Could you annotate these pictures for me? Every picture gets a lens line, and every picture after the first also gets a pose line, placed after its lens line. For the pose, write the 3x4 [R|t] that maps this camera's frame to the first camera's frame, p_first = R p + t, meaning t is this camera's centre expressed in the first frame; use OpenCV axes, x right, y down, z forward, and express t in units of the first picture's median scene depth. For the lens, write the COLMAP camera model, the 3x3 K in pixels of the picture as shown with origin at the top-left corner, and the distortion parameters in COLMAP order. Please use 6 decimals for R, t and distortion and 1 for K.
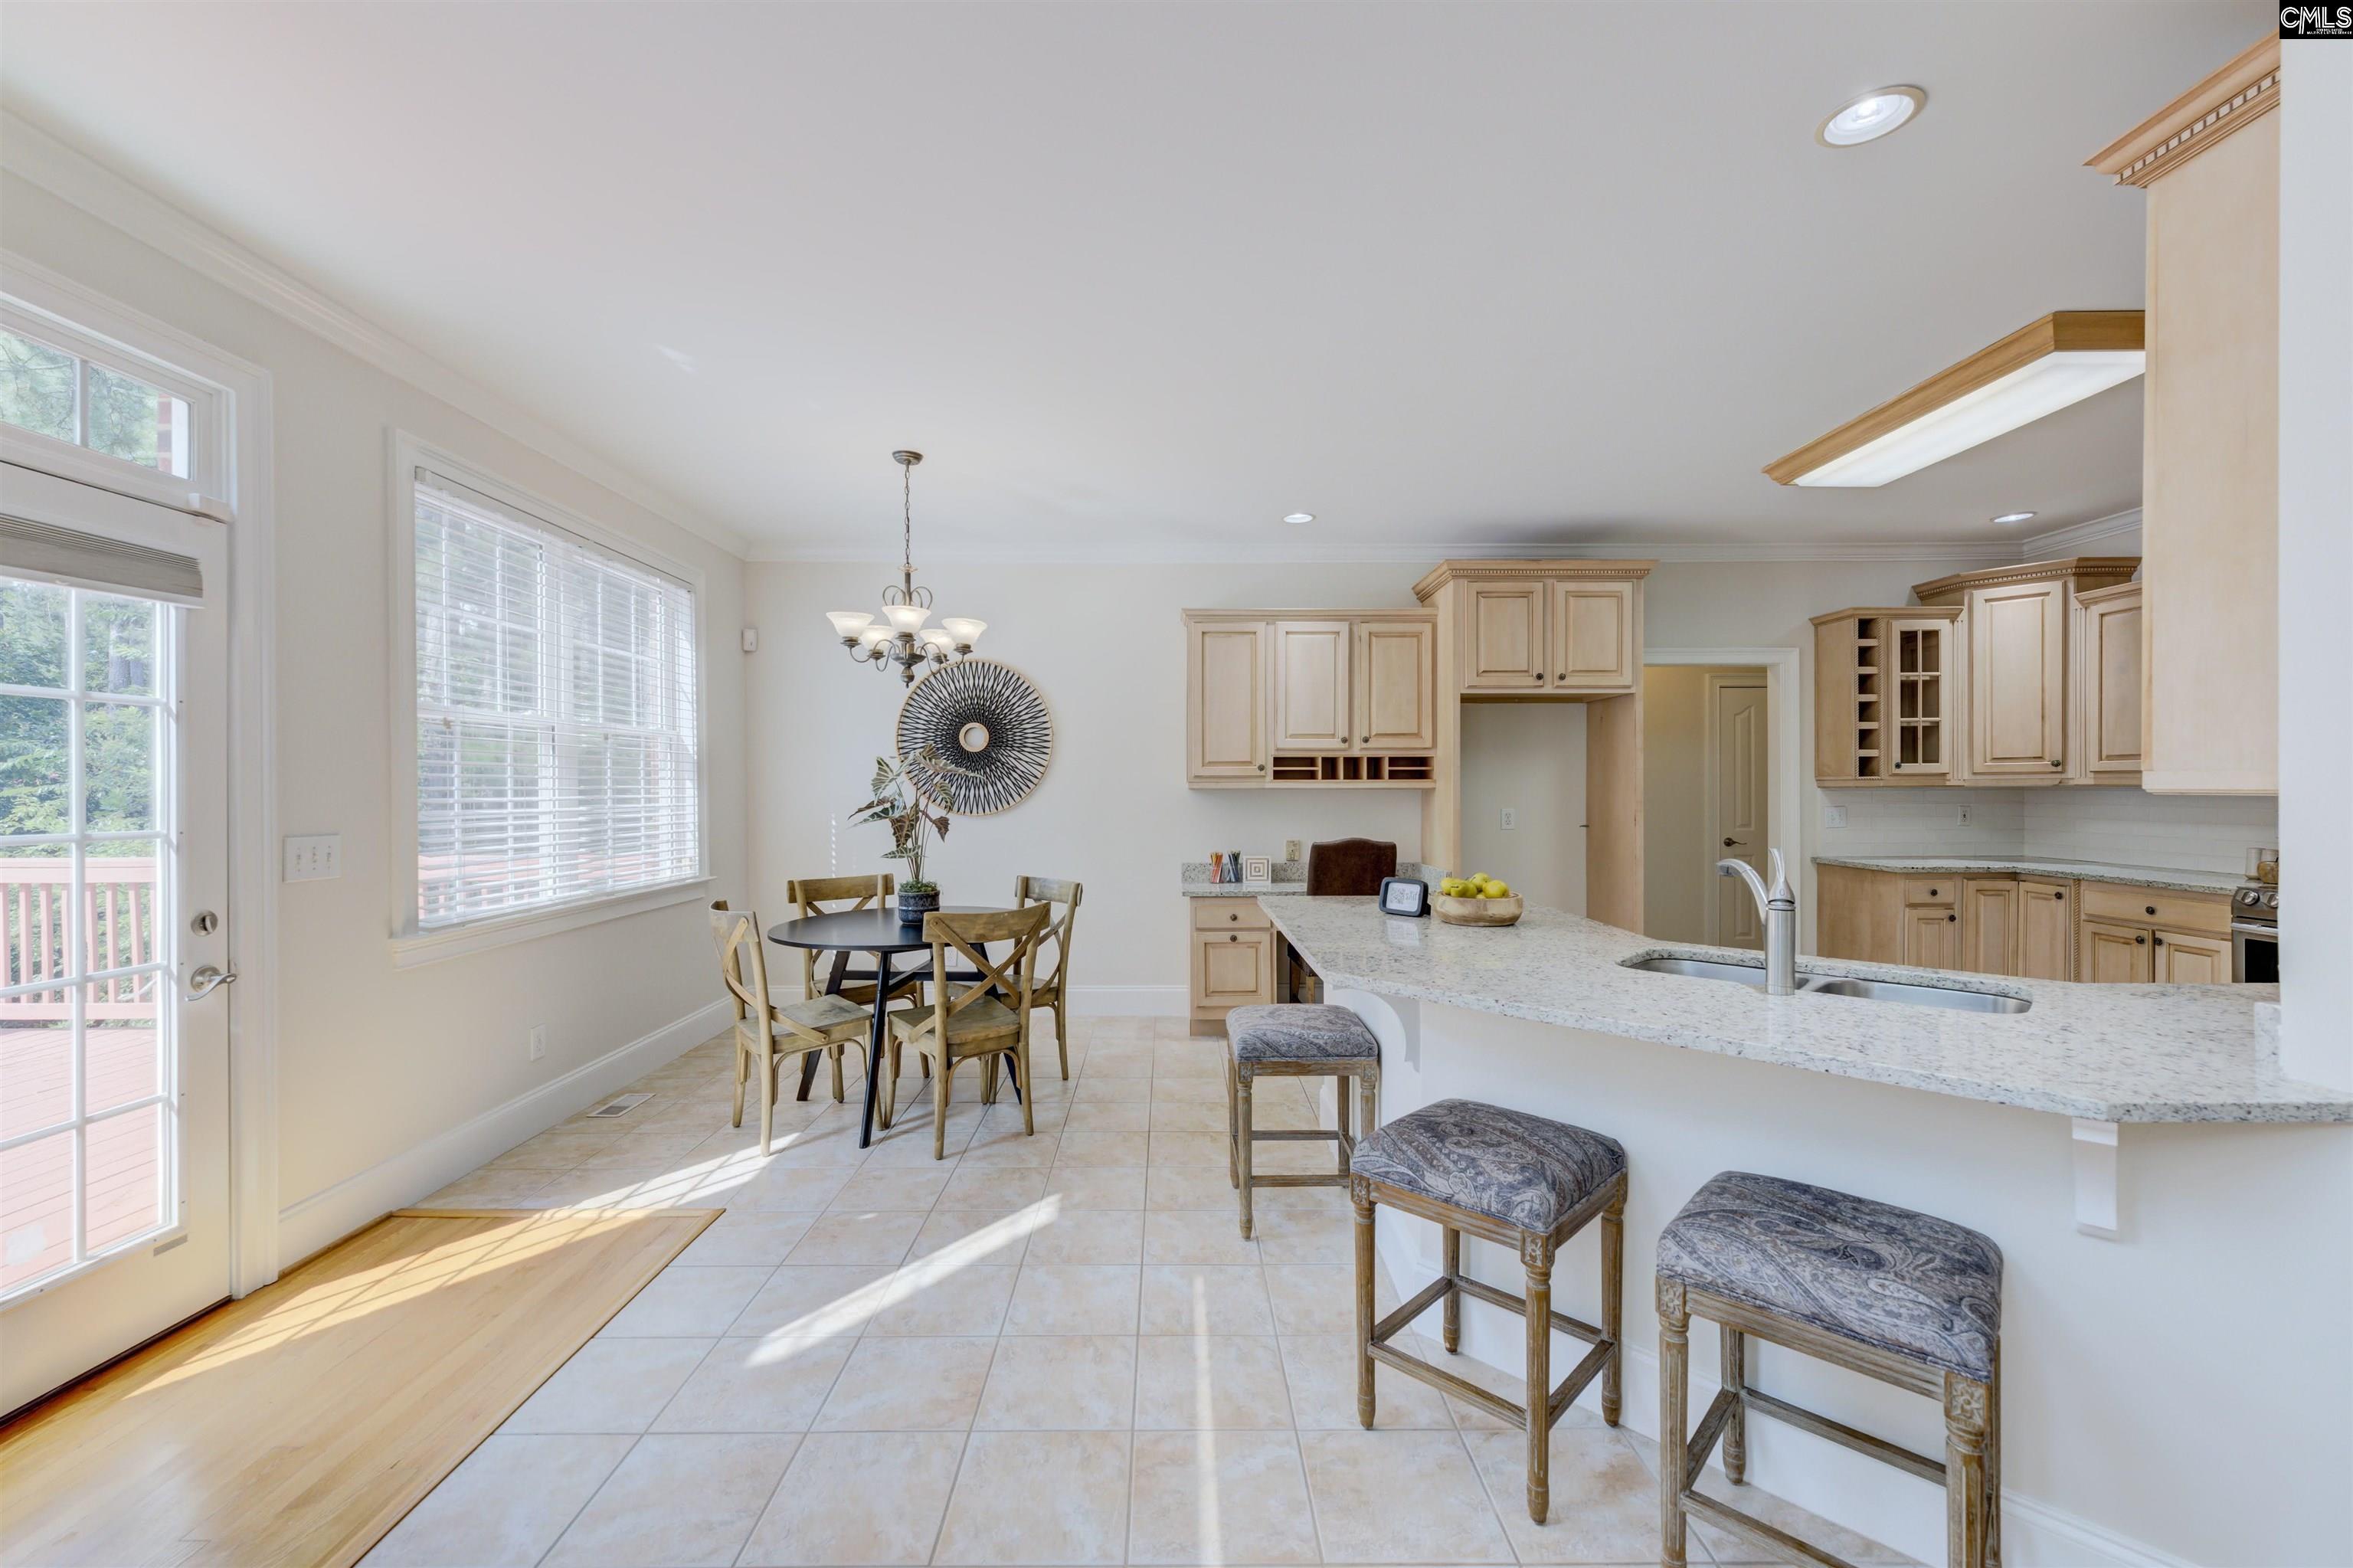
lens RADIAL K [[932.5, 0, 1160.7], [0, 932.5, 792.8], [0, 0, 1]] dist [-0.003473, 0.000952]
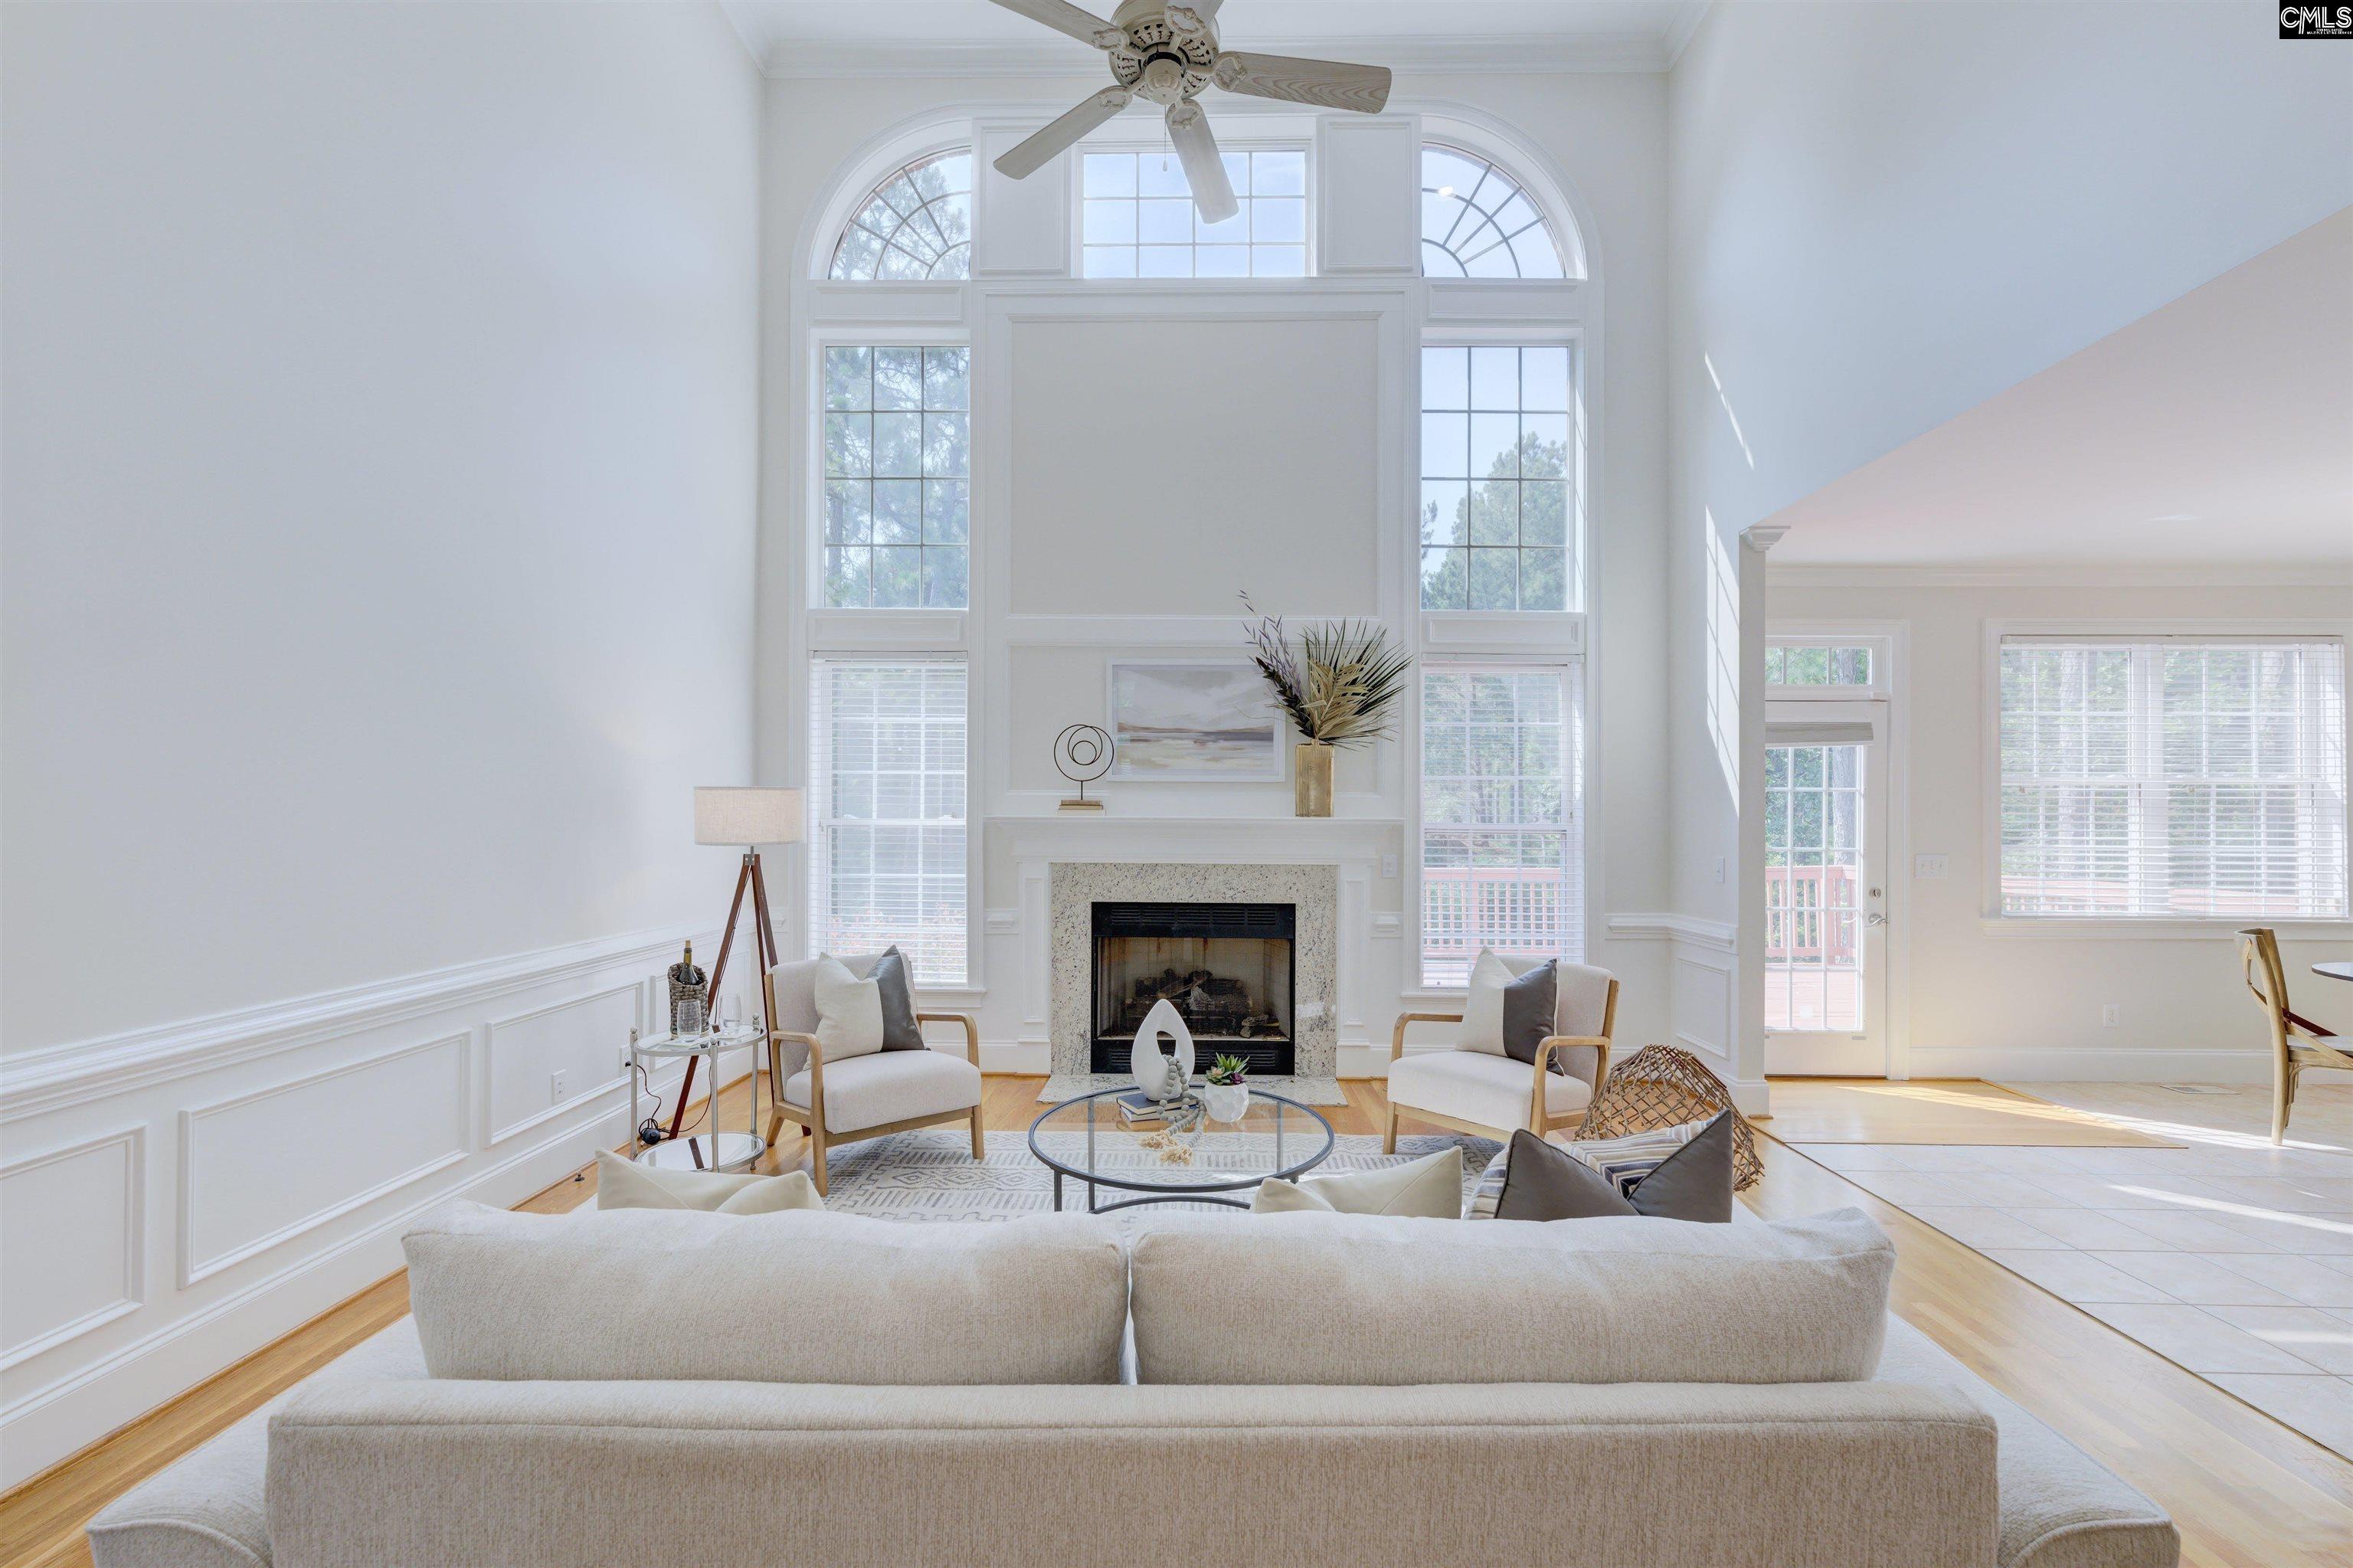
lens RADIAL K [[932.5, 0, 1210.8], [0, 932.5, 811.7], [0, 0, 1]] dist [-0.003473, 0.000952]
pose [[-0.016908, -0.005002, -0.999845, 0.537044], [-0.011872, 0.999918, -0.004801, -0.007915], [0.999787, 0.011788, -0.016966, -0.230161]]
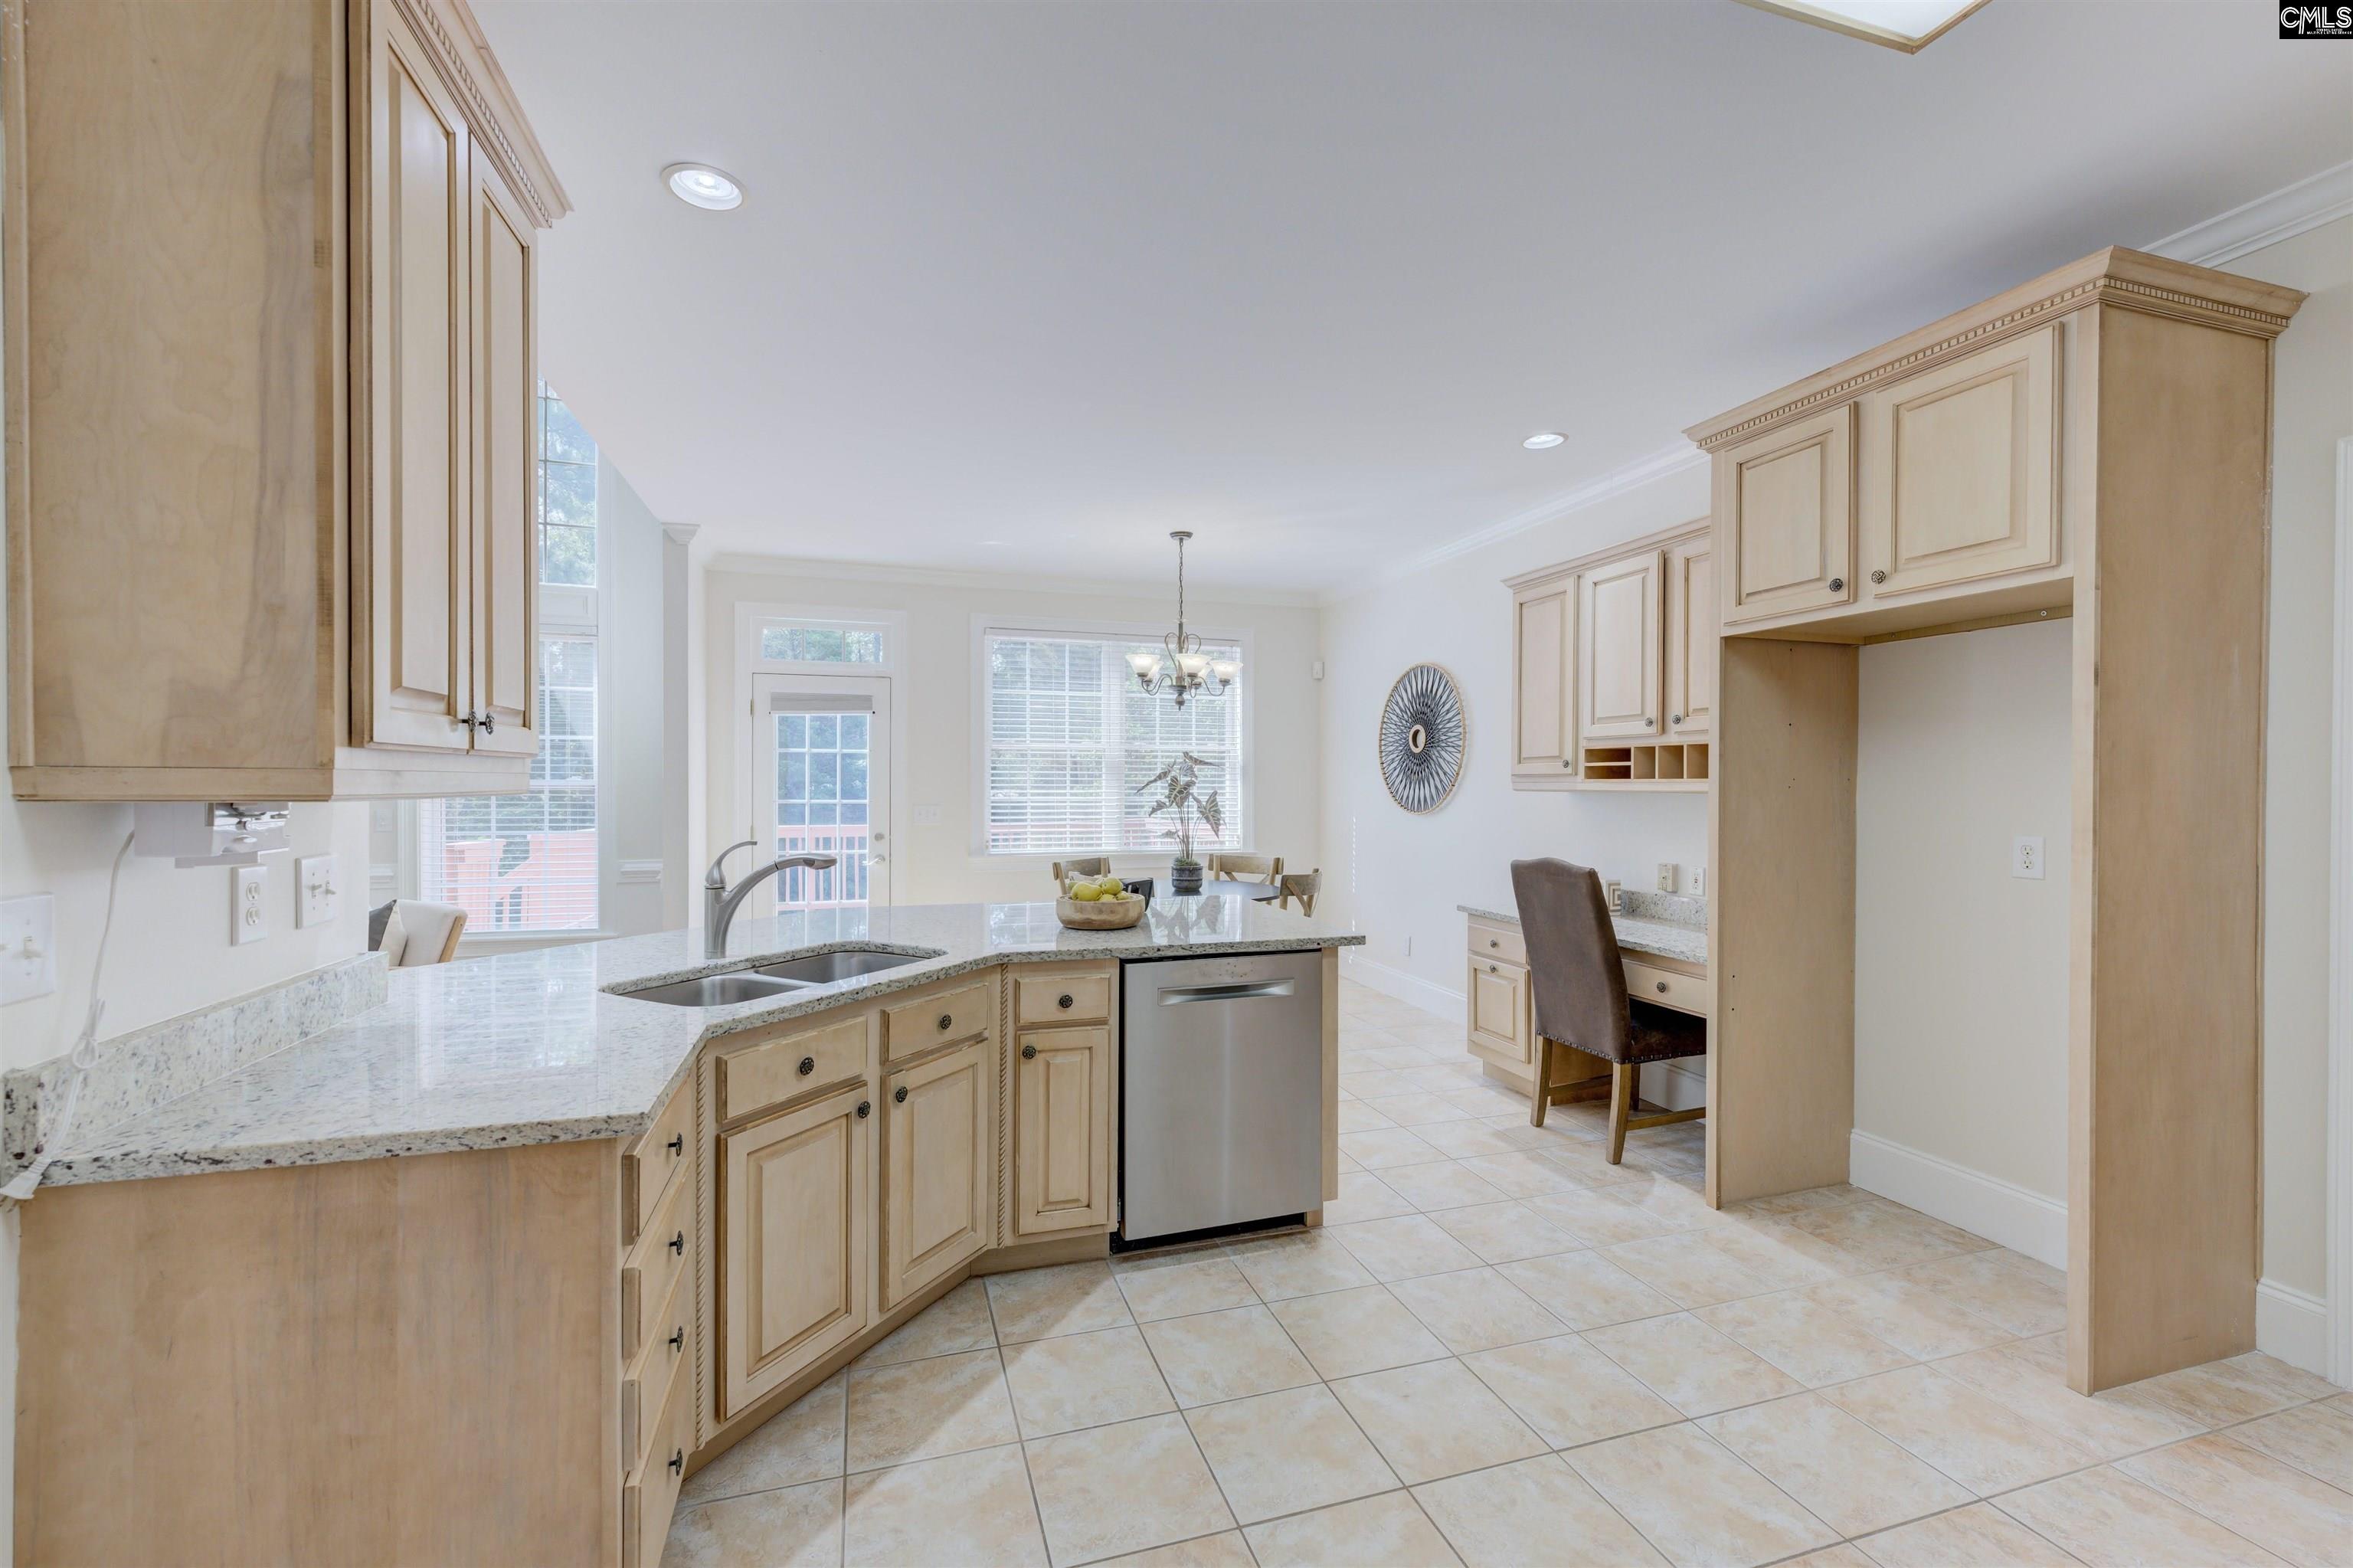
lens RADIAL K [[932.5, 0, 1156.7], [0, 932.5, 795.1], [0, 0, 1]] dist [-0.003473, 0.000952]
pose [[0.293609, 0.013822, -0.955826, 0.787954], [-0.010917, 0.999879, 0.011105, -0.005897], [0.955863, 0.007174, 0.293724, 0.463415]]
